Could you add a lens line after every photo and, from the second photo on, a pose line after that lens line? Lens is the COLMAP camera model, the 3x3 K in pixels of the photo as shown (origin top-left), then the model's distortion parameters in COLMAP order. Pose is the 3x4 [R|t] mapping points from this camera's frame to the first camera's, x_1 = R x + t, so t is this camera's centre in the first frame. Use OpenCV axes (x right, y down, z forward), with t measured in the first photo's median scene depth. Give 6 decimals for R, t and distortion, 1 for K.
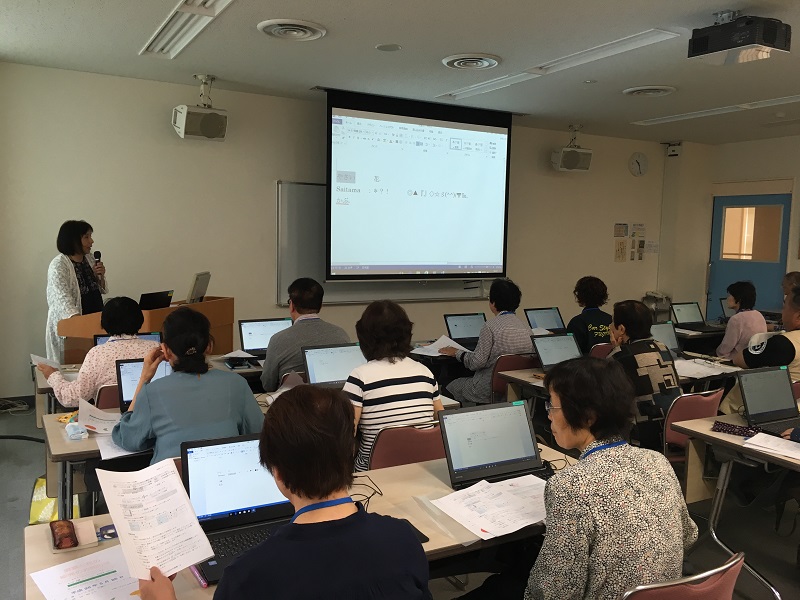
lens RADIAL K [[684.8, 0, 400.0], [0, 684.8, 300.0], [0, 0, 1]] dist [0.093847, -0.123902]
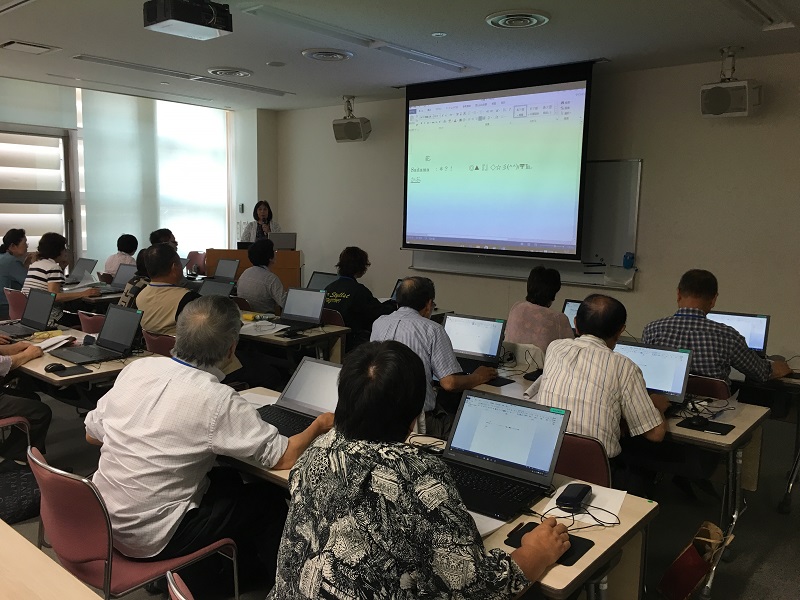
lens RADIAL K [[684.8, 0, 400.0], [0, 684.8, 300.0], [0, 0, 1]] dist [0.093847, -0.123902]
pose [[0.334436, 0.114182, -0.935476, 0.962204], [-0.103210, 0.991100, 0.084074, -0.036358], [0.936750, 0.068433, 0.343244, 0.561487]]
